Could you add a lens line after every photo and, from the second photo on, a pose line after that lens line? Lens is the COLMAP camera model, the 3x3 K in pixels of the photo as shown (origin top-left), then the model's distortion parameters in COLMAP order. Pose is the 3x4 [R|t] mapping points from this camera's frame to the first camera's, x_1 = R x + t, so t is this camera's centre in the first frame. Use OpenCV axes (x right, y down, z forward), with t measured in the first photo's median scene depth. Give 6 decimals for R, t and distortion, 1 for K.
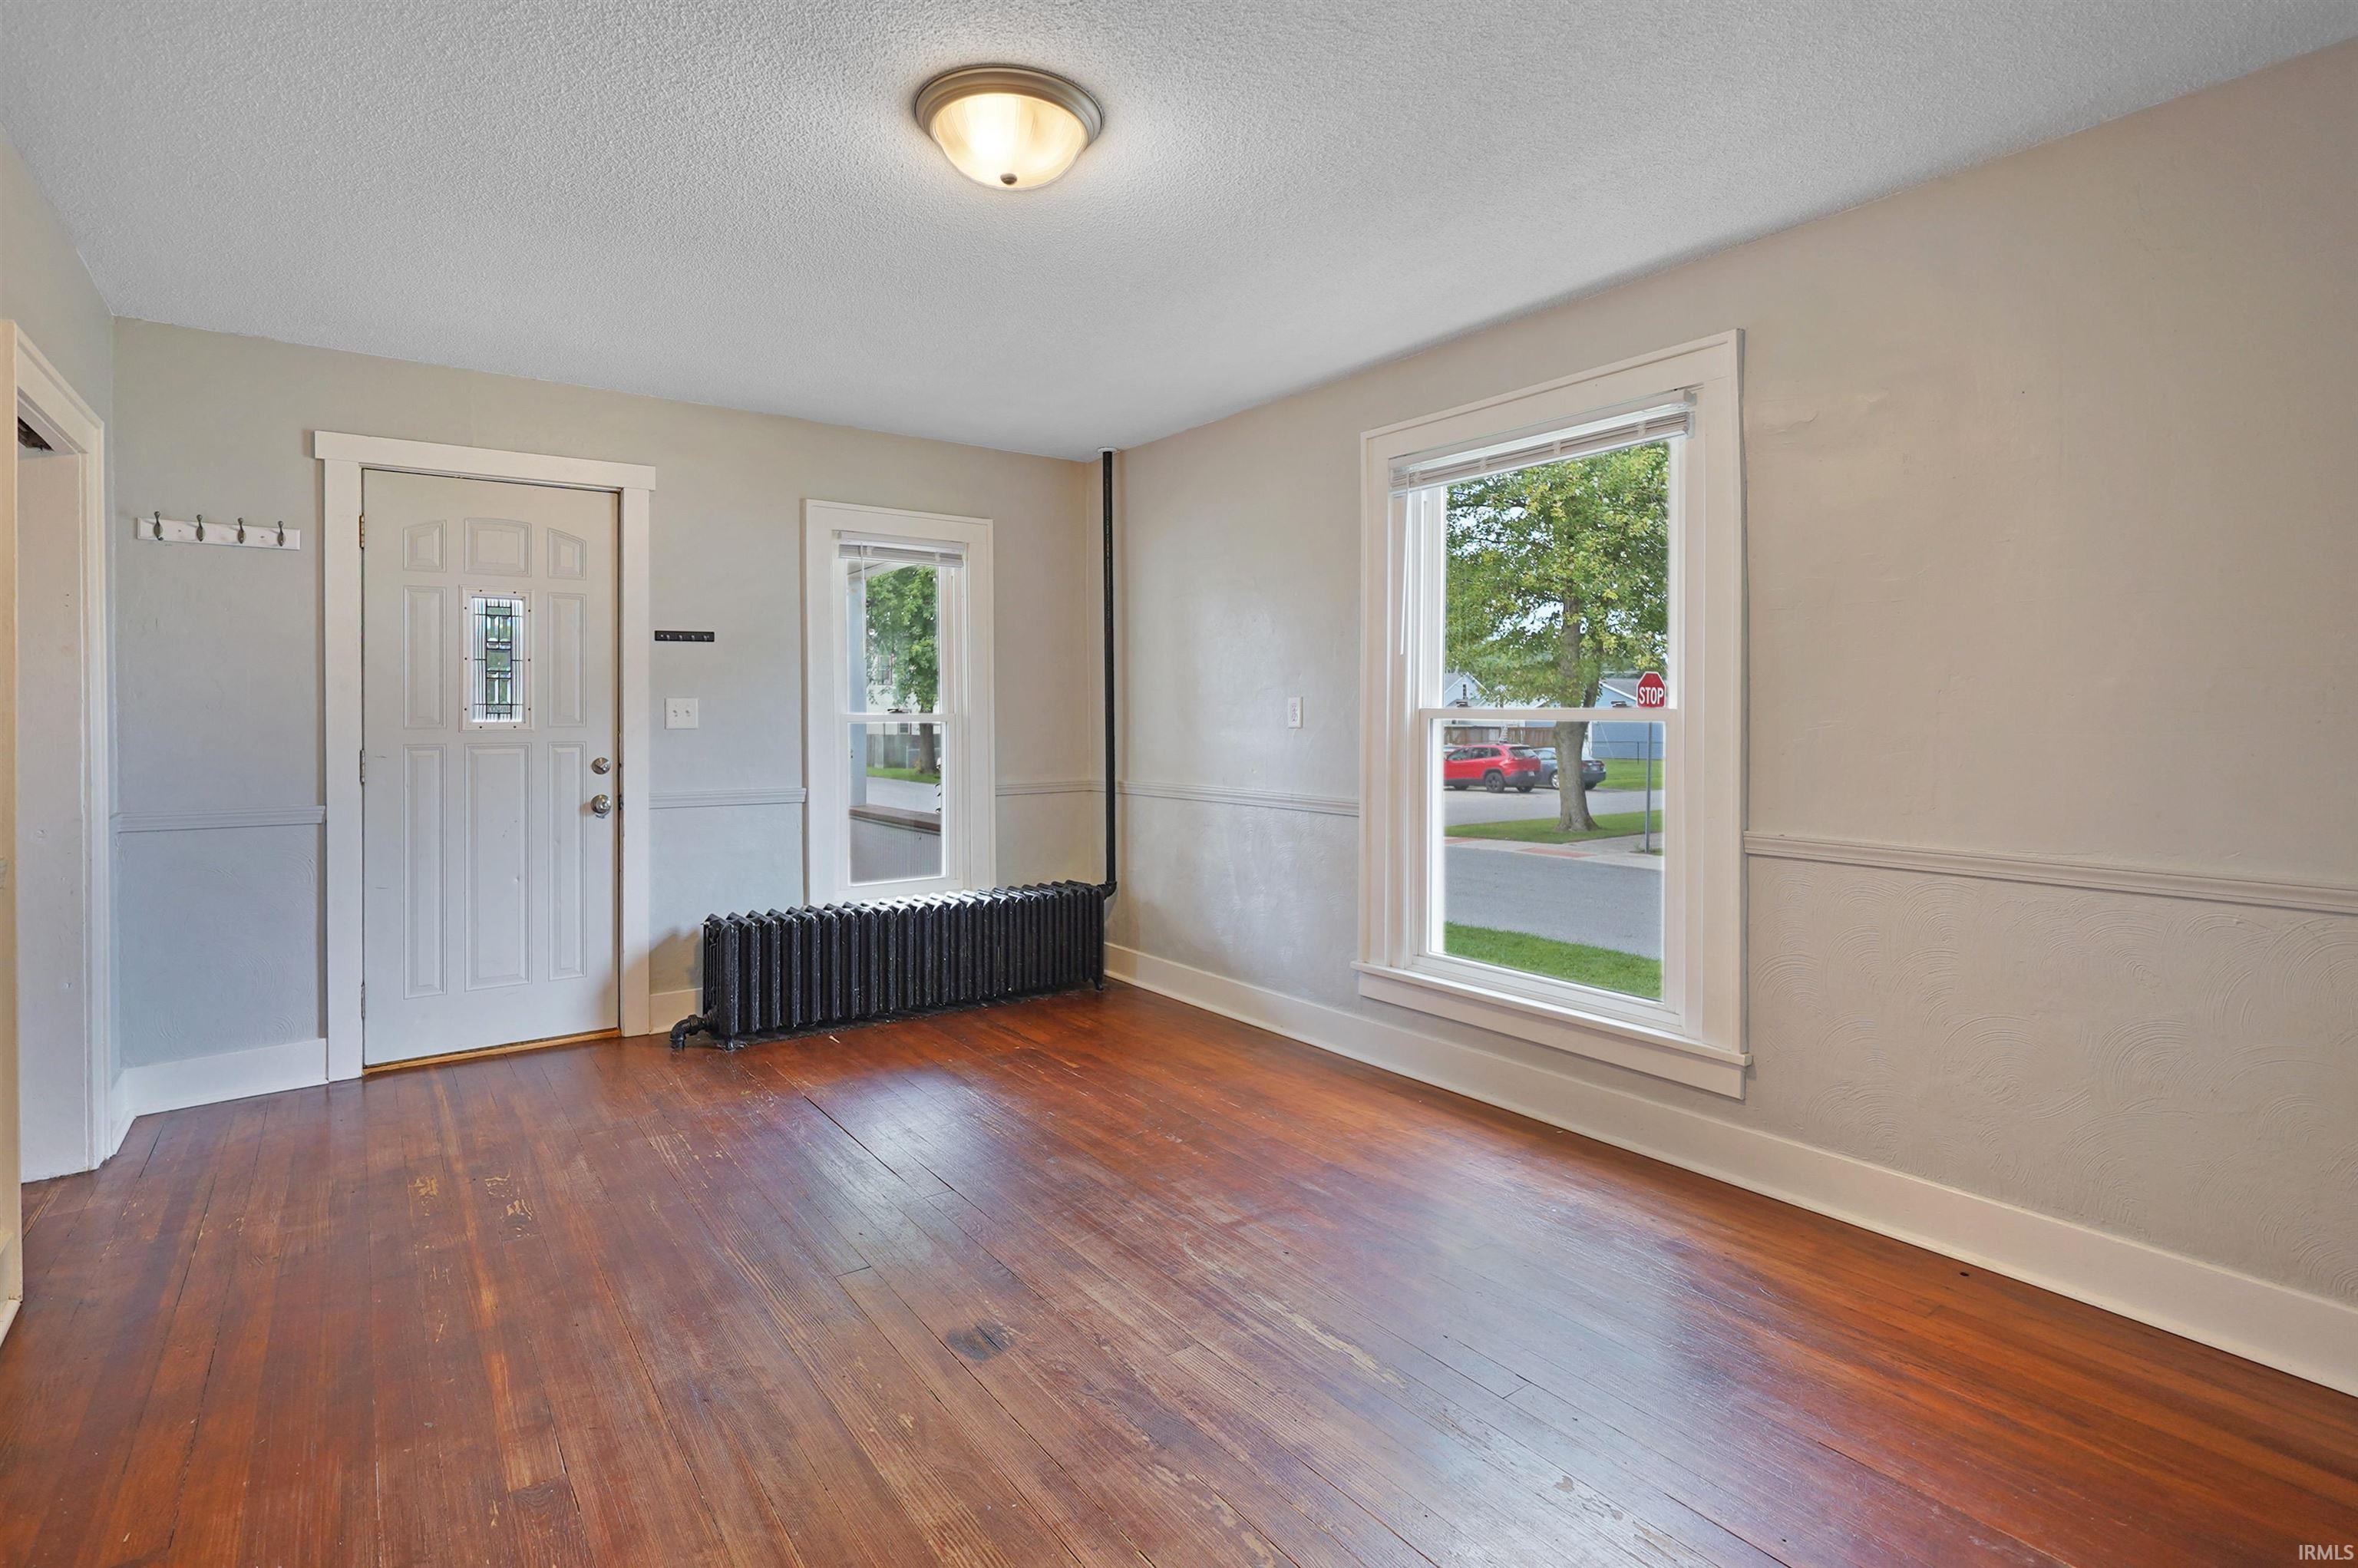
lens RADIAL K [[1110.3, 0, 1108.4], [0, 1110.3, 707.1], [0, 0, 1]] dist [0.001392, 0.000228]
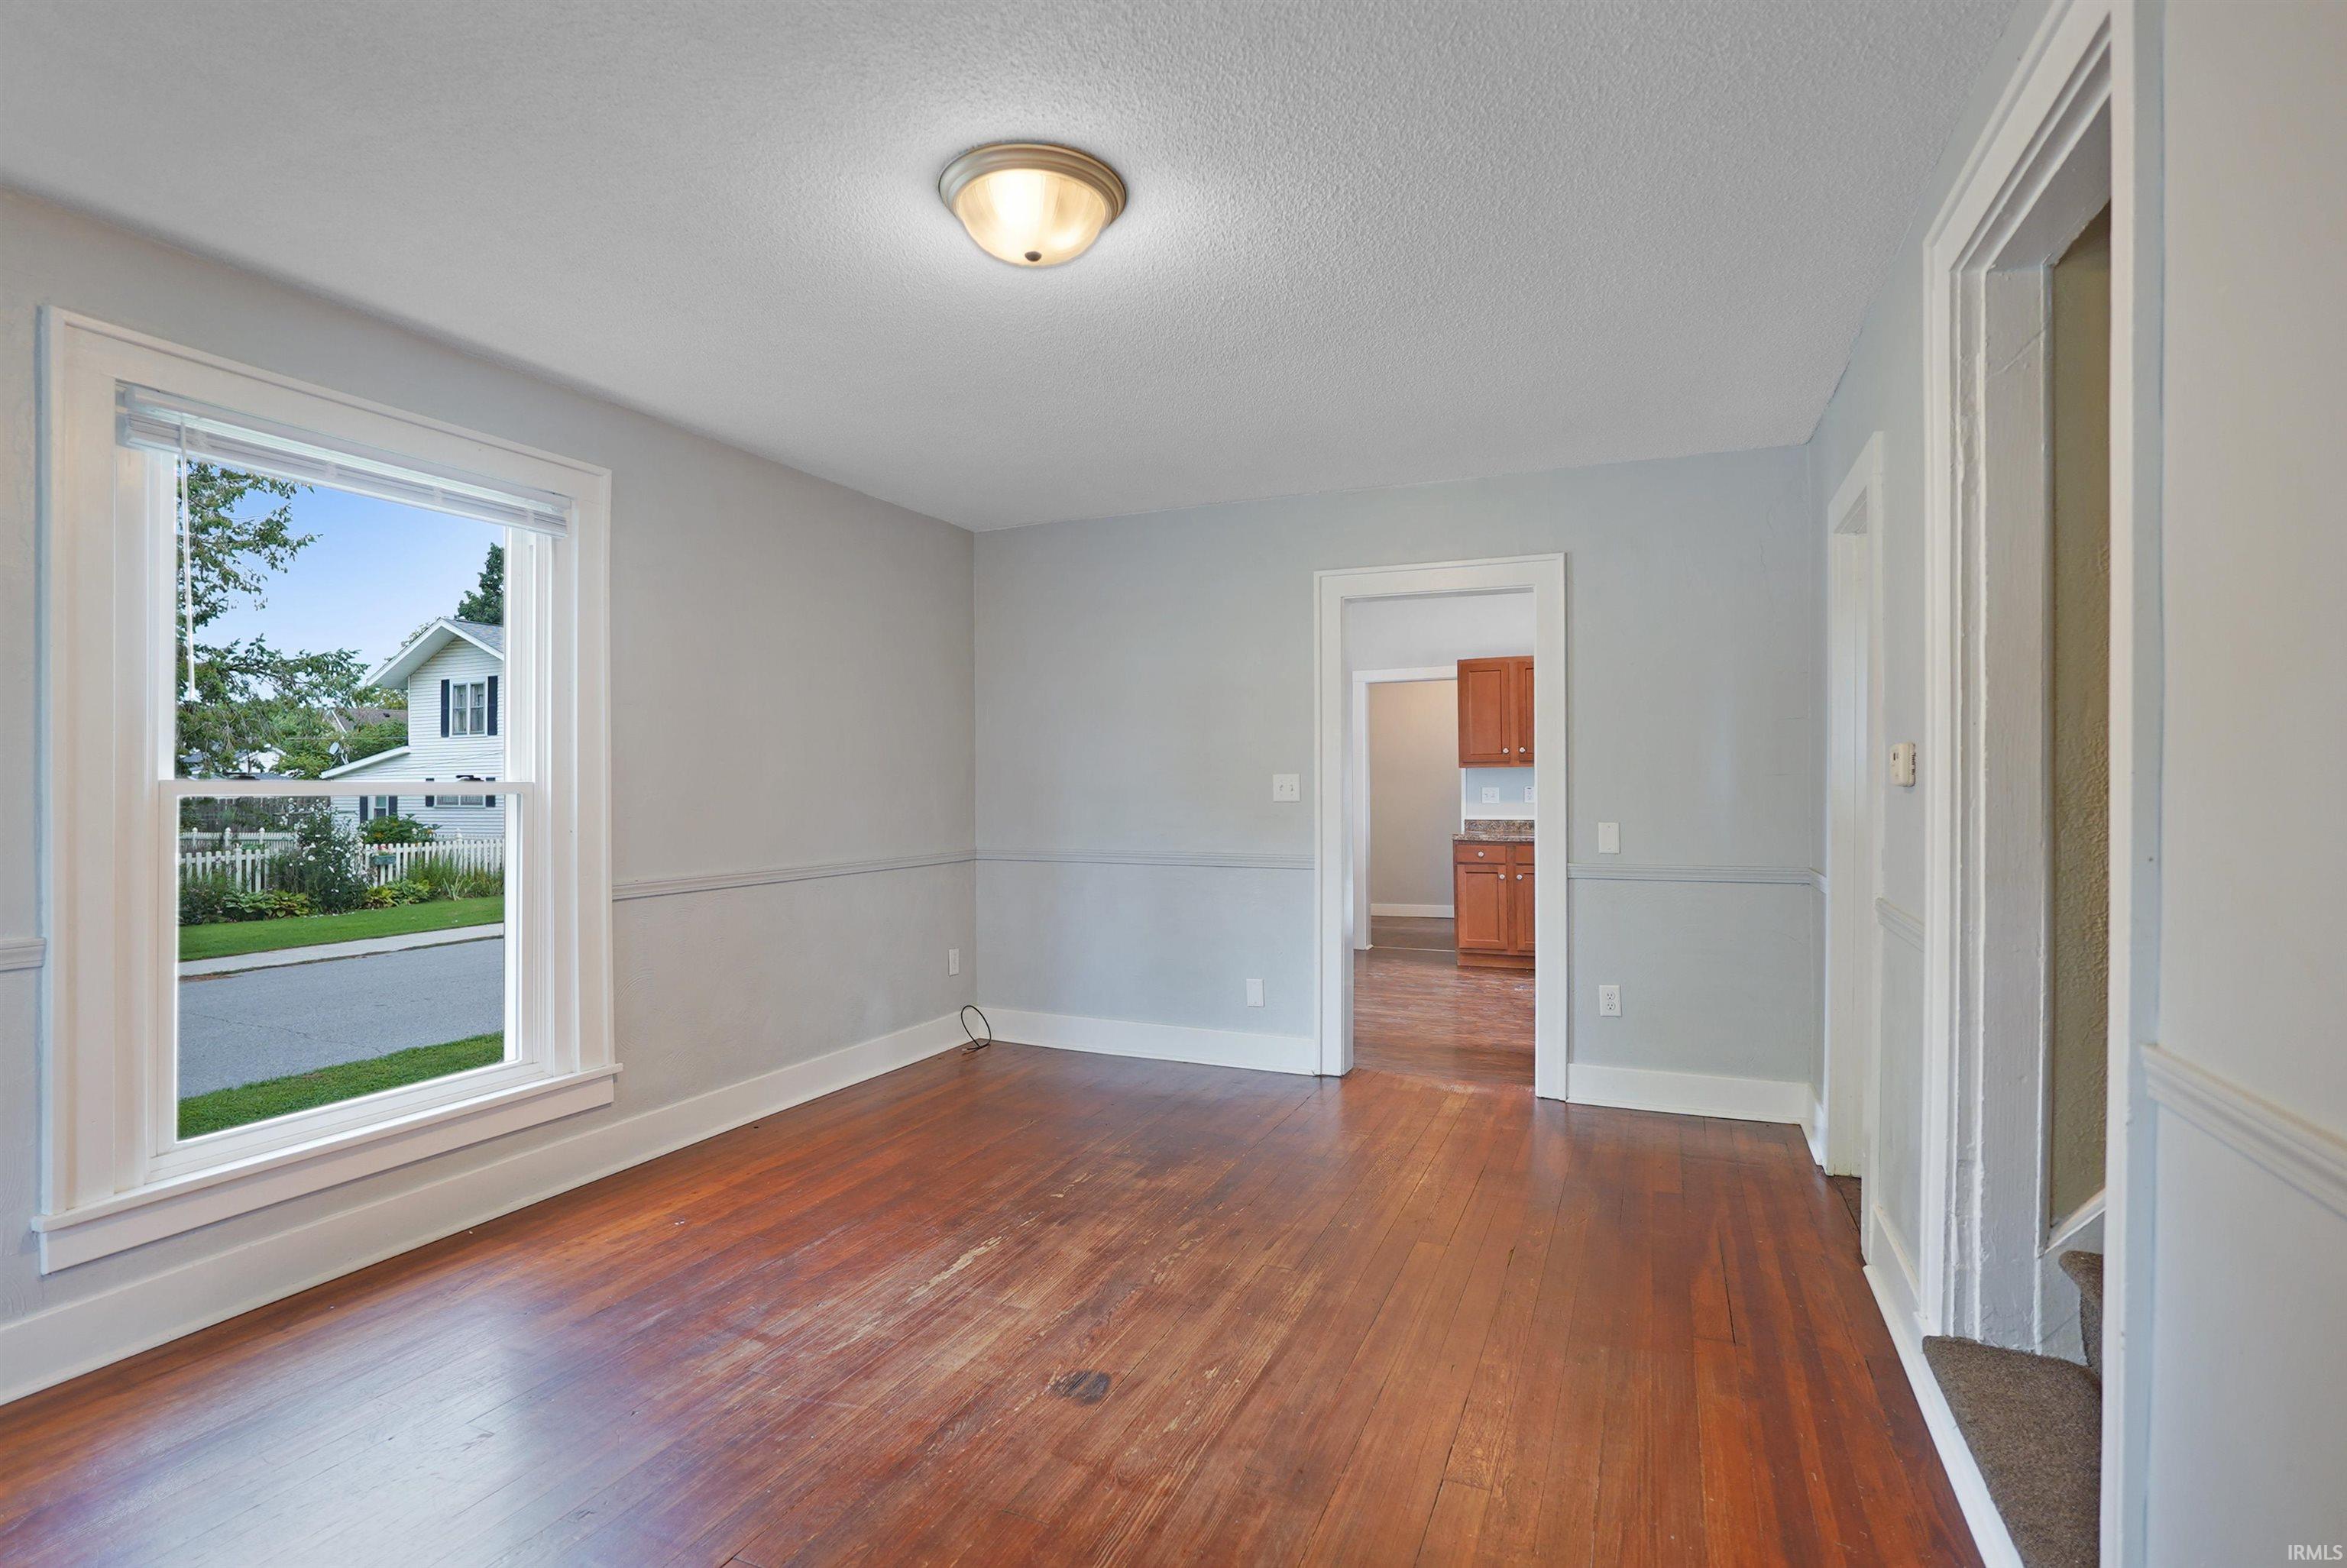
lens RADIAL K [[1121.3, 0, 1173.5], [0, 1121.3, 784.0], [0, 0, 1]] dist [-0.000605, -0.000173]
pose [[-0.525730, 0.002602, 0.850648, -0.971345], [-0.003274, 0.999982, -0.005083, 0.011111], [-0.850645, -0.005457, -0.525712, 1.366720]]
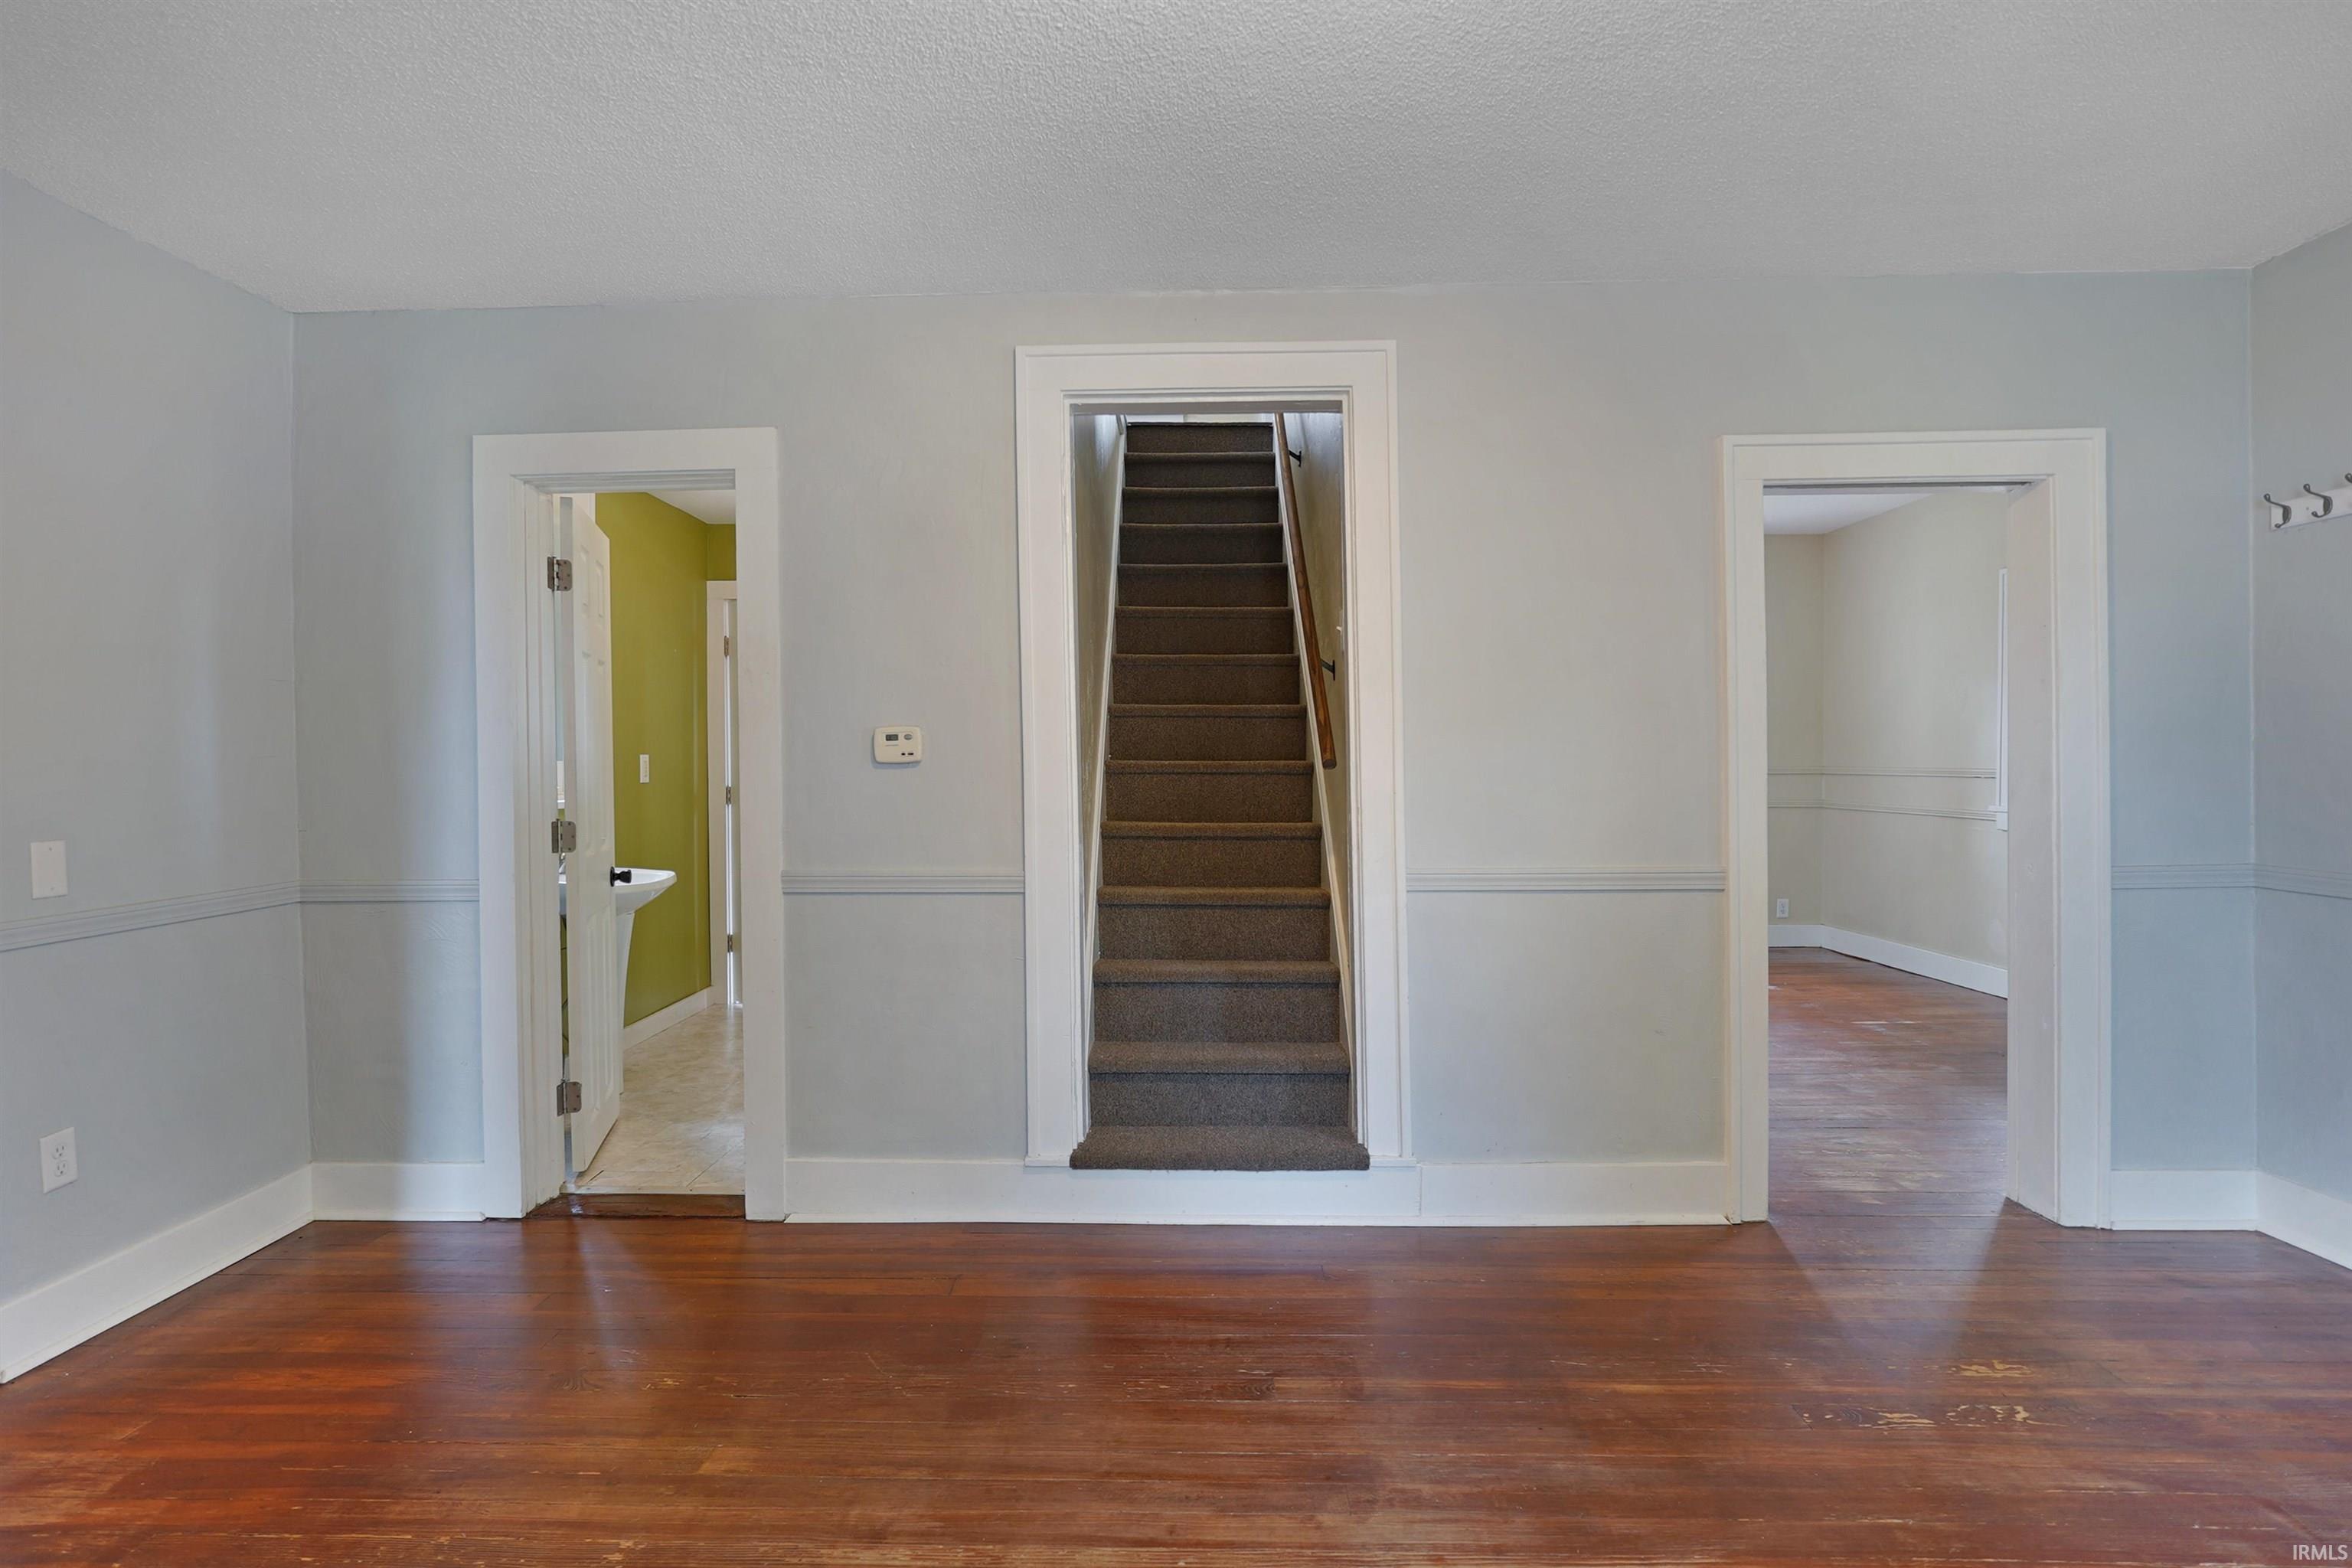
lens RADIAL K [[1153.8, 0, 1176.0], [0, 1153.8, 784.0], [0, 0, 1]] dist [-0.001364, -0.000186]
pose [[-0.594373, 0.020838, -0.803920, 0.412639], [0.017805, 0.999760, 0.012751, 0.015670], [0.803993, -0.006735, -0.594601, 1.245138]]
